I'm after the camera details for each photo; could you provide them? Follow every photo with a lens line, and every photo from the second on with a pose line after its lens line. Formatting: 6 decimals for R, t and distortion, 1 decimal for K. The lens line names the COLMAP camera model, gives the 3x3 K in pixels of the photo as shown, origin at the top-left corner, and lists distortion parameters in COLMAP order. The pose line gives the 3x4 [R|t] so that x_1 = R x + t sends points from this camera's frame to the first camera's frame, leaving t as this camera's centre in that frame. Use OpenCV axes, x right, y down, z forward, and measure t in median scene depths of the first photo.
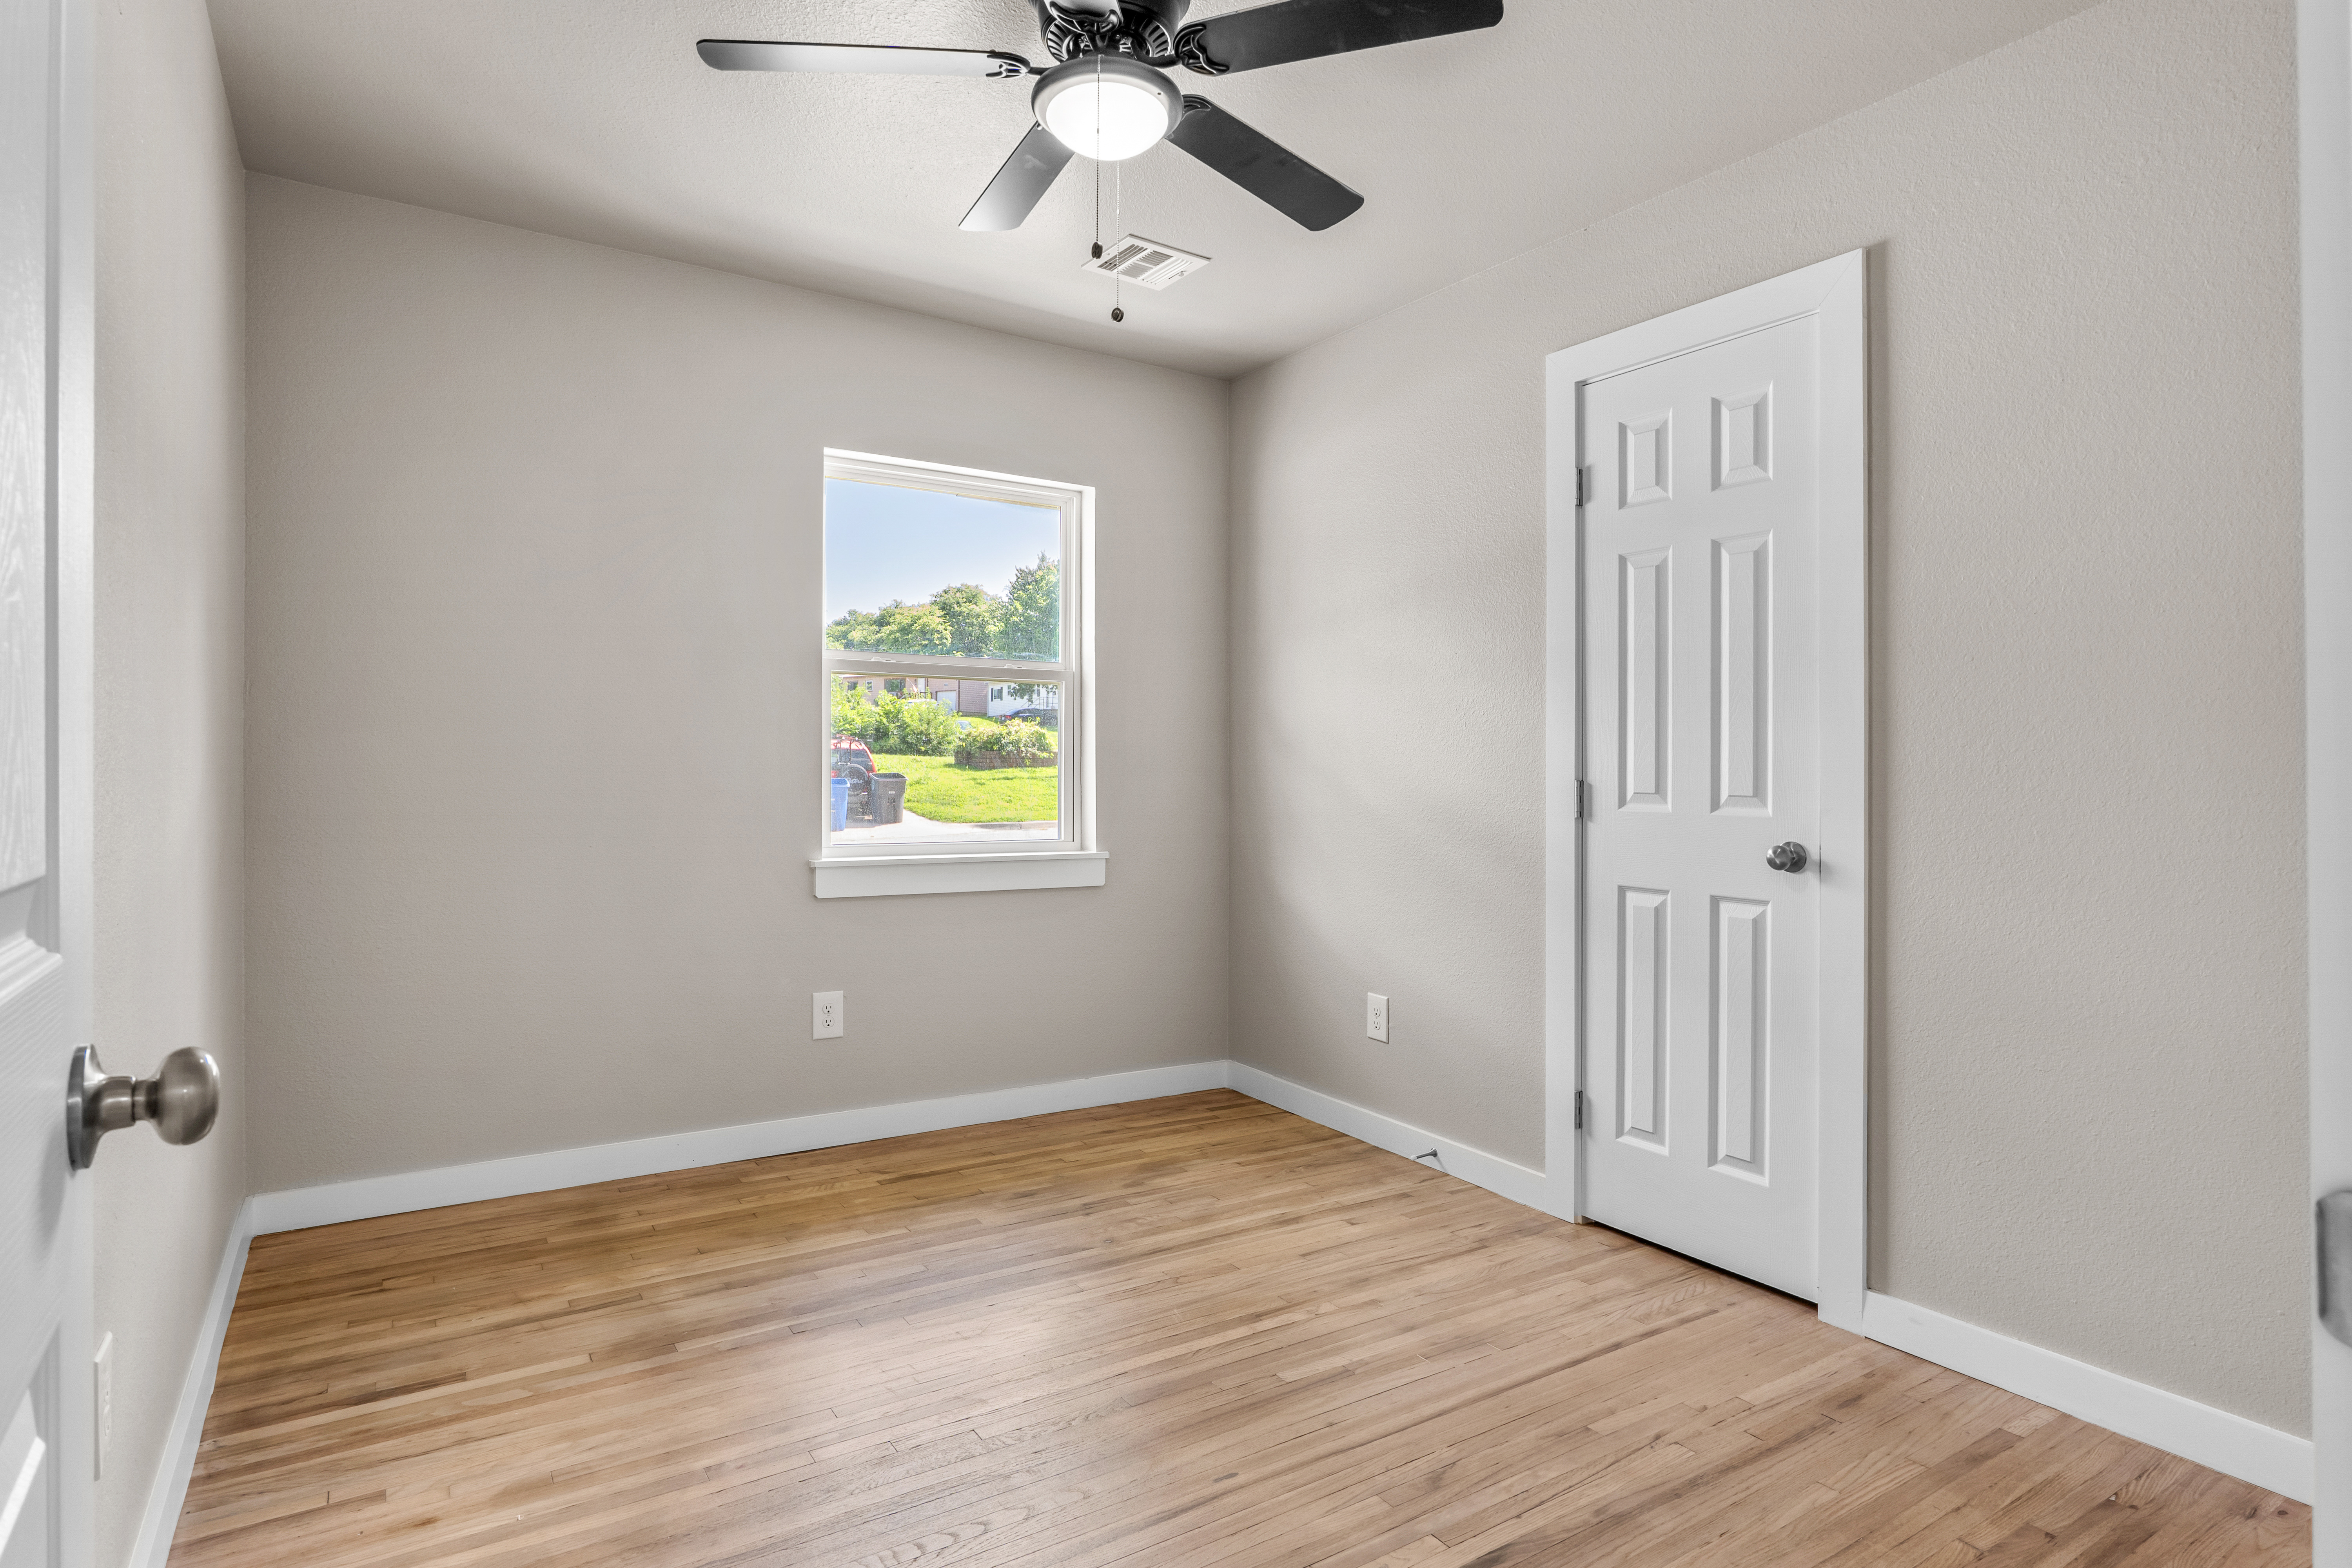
lens RADIAL K [[1237.4, 0, 1180.9], [0, 1237.4, 774.6], [0, 0, 1]] dist [-0.027235, 0.012357]
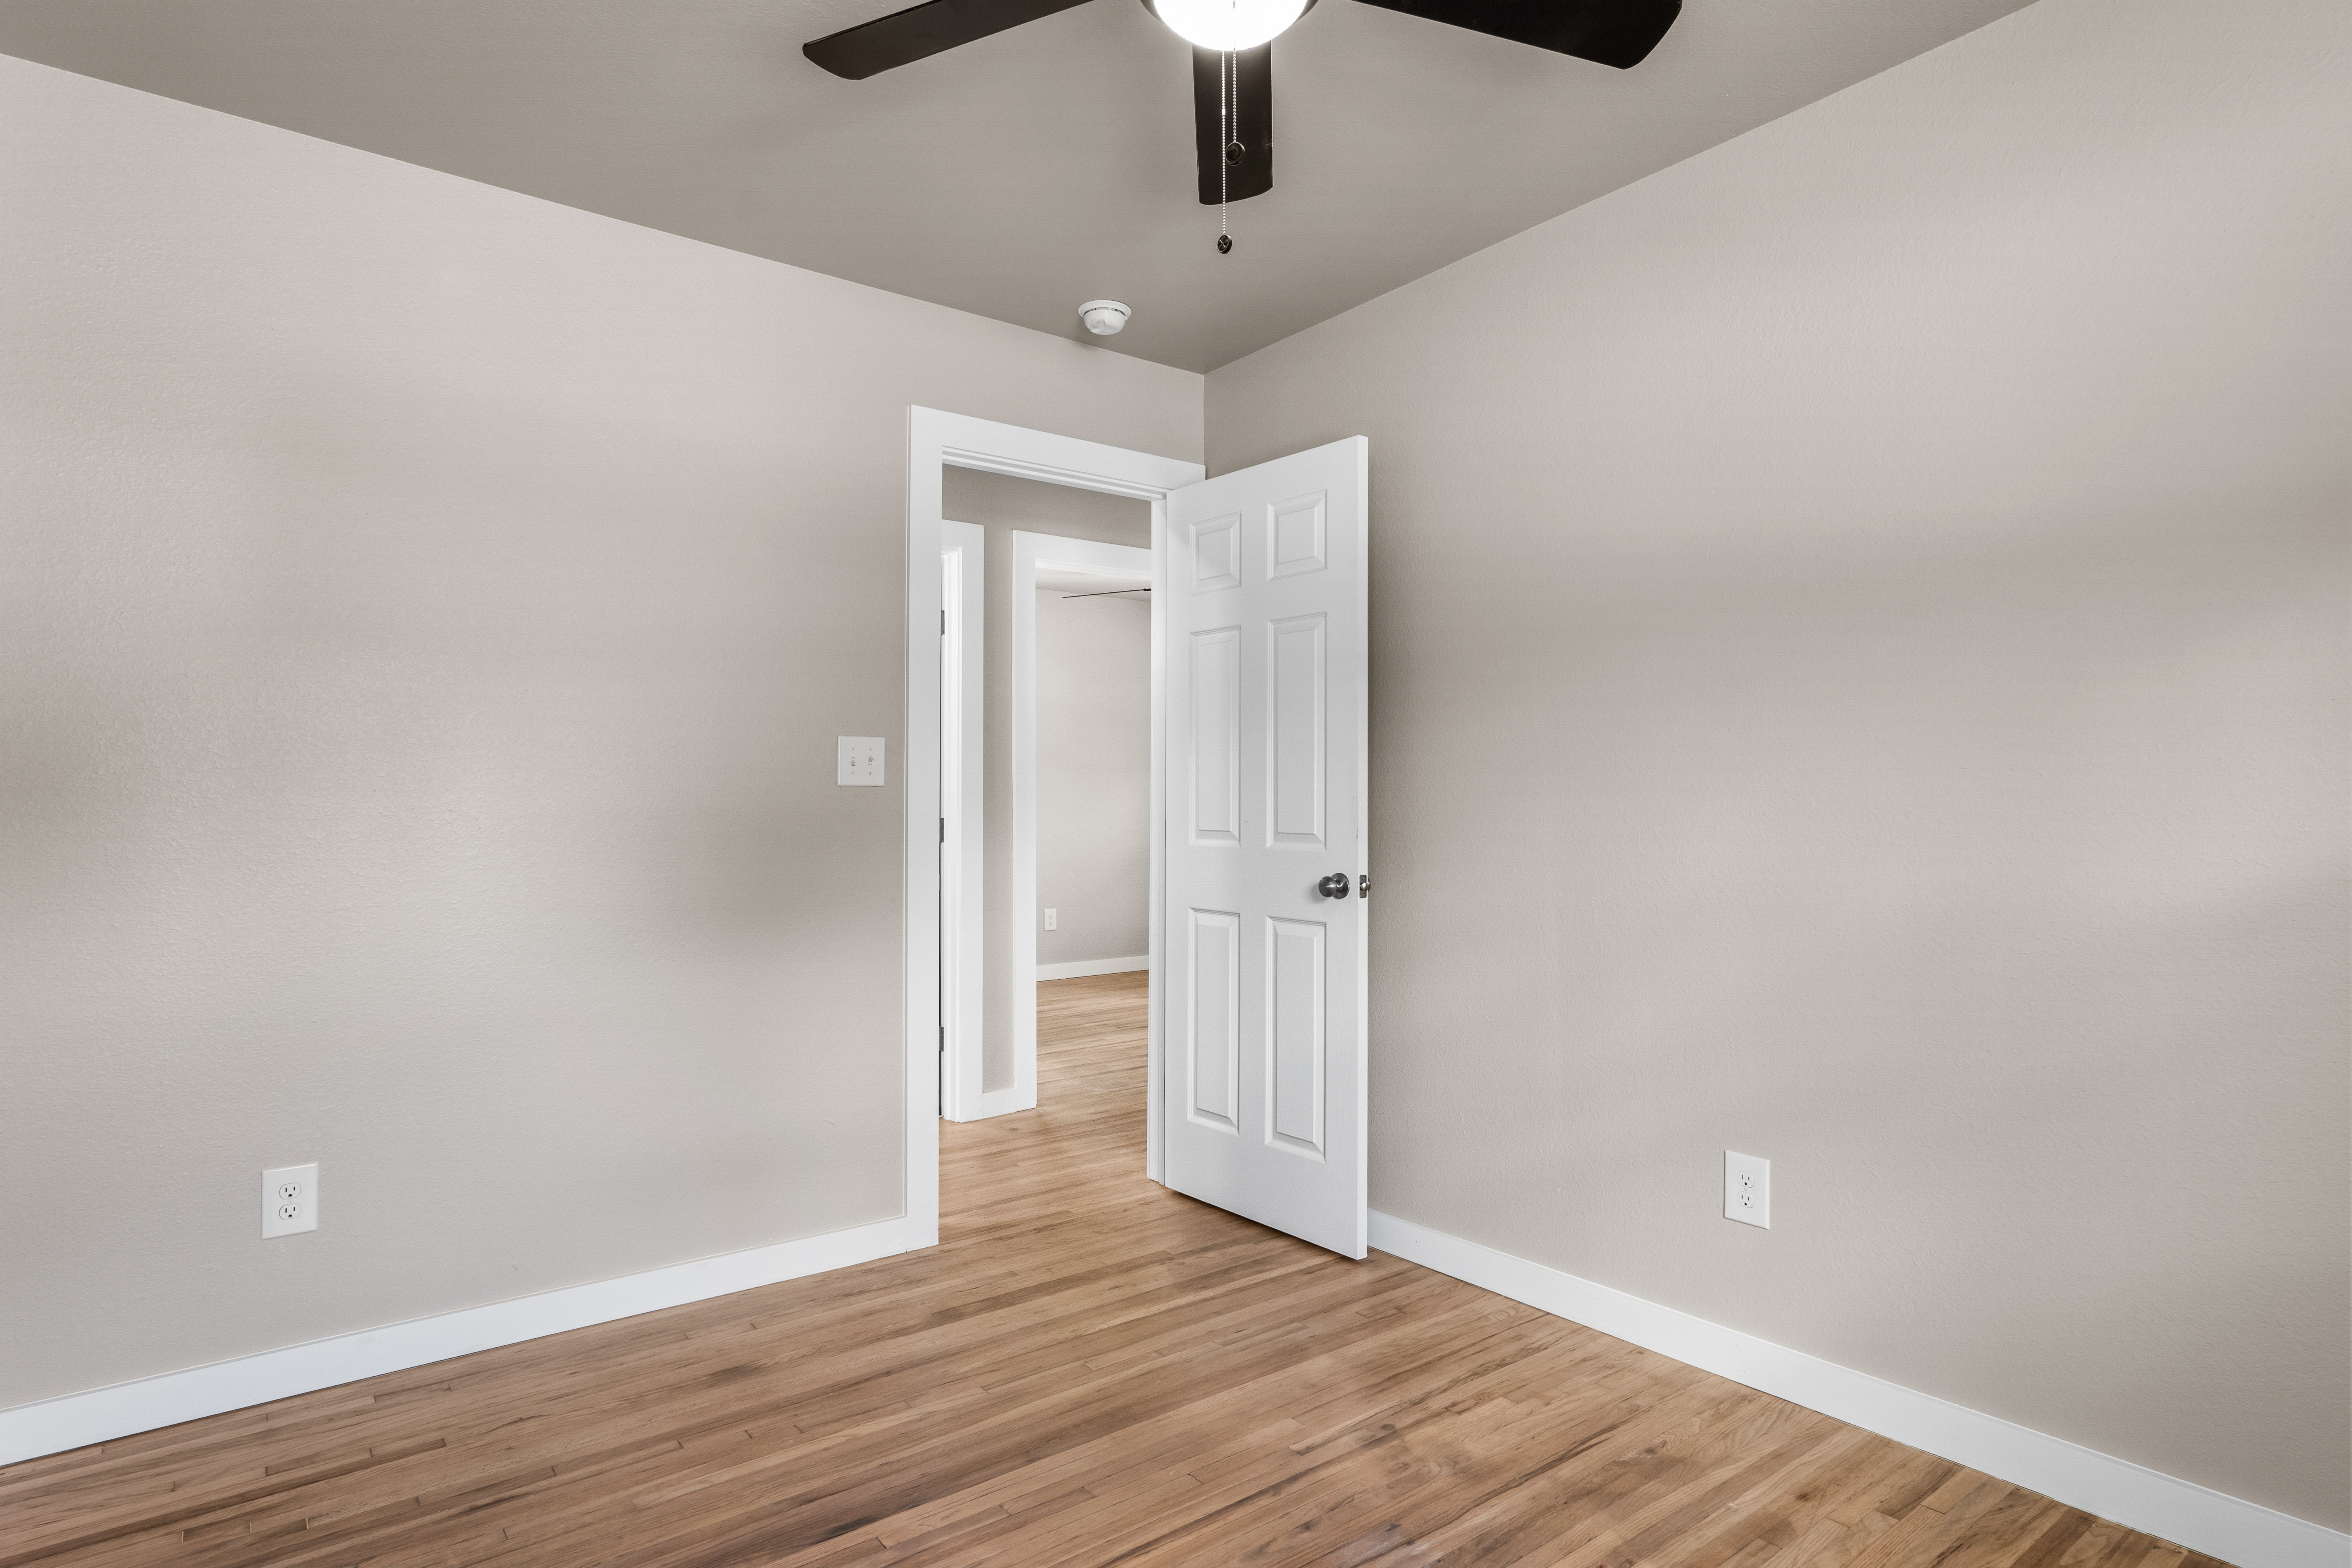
lens RADIAL K [[1256.8, 0, 1182.1], [0, 1256.8, 804.7], [0, 0, 1]] dist [-0.019400, 0.006218]
pose [[-0.995549, -0.005386, -0.094086, 0.037283], [-0.005864, 0.999971, 0.004806, -0.013819], [0.094058, 0.005337, -0.995552, 1.376596]]
